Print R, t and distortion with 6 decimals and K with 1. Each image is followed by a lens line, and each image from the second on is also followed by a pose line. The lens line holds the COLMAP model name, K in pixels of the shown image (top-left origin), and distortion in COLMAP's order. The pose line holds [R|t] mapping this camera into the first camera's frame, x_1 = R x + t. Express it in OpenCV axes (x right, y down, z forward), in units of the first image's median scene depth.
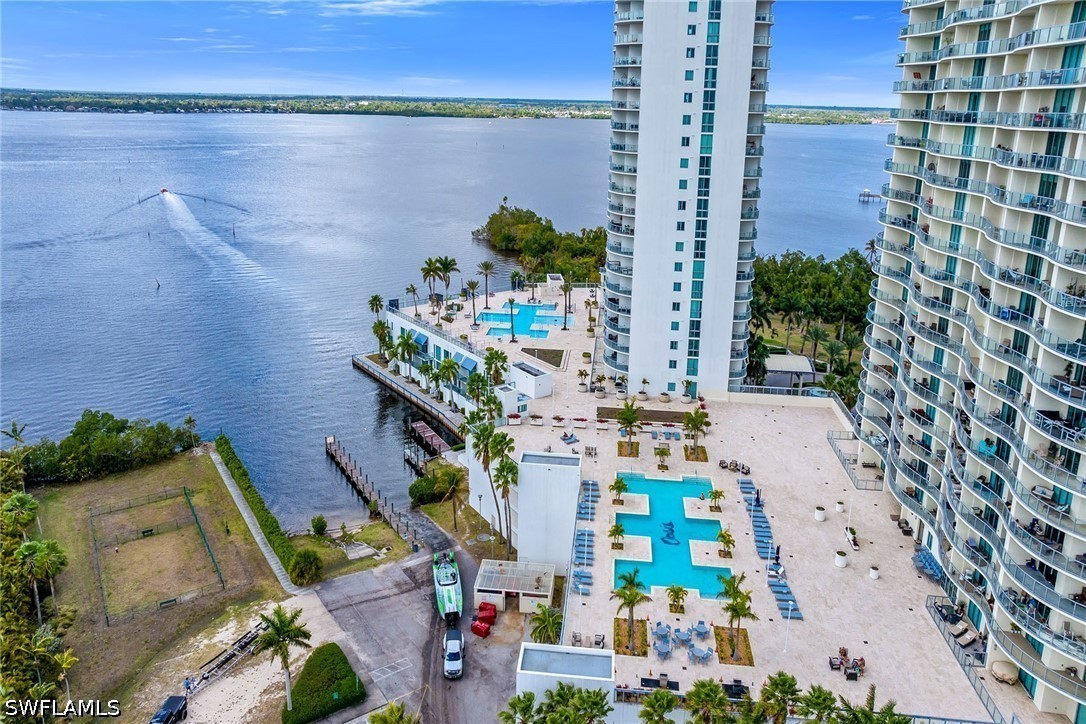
lens RADIAL K [[783.2, 0, 524.6], [0, 783.2, 303.1], [0, 0, 1]] dist [-0.012258, -0.000227]
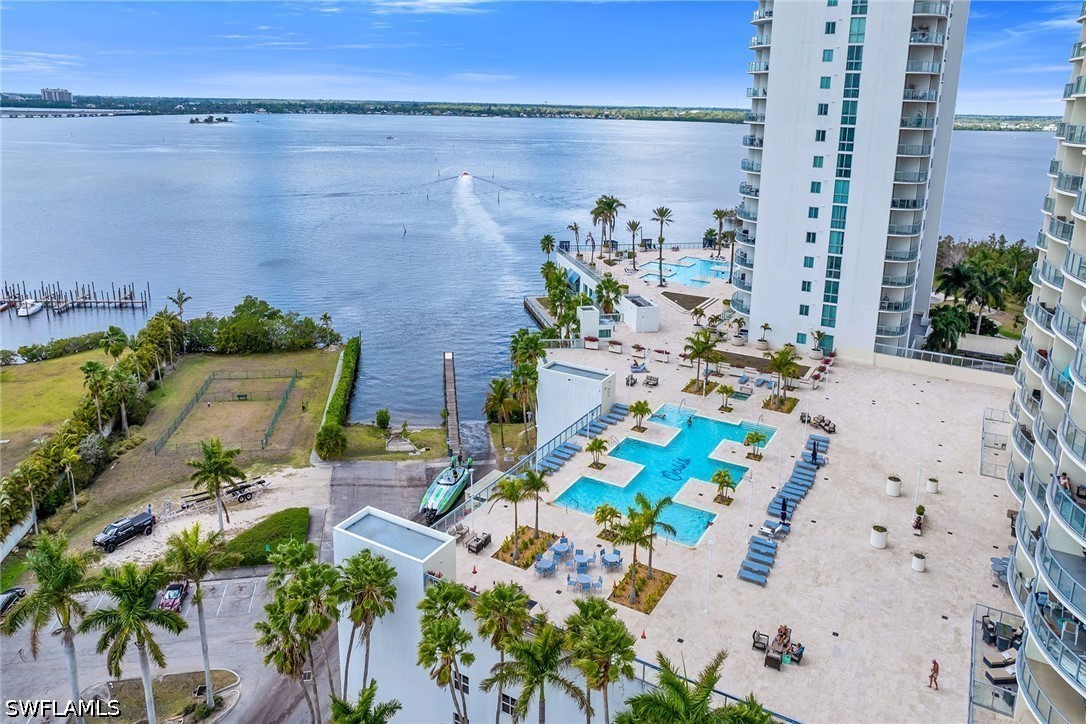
lens RADIAL K [[768.2, 0, 540.5], [0, 768.2, 309.3], [0, 0, 1]] dist [-0.018581, -0.003520]
pose [[0.910990, 0.103060, -0.399344, 0.269450], [-0.109875, 0.993928, 0.005858, 0.107378], [0.397523, 0.038541, 0.916782, 0.163442]]
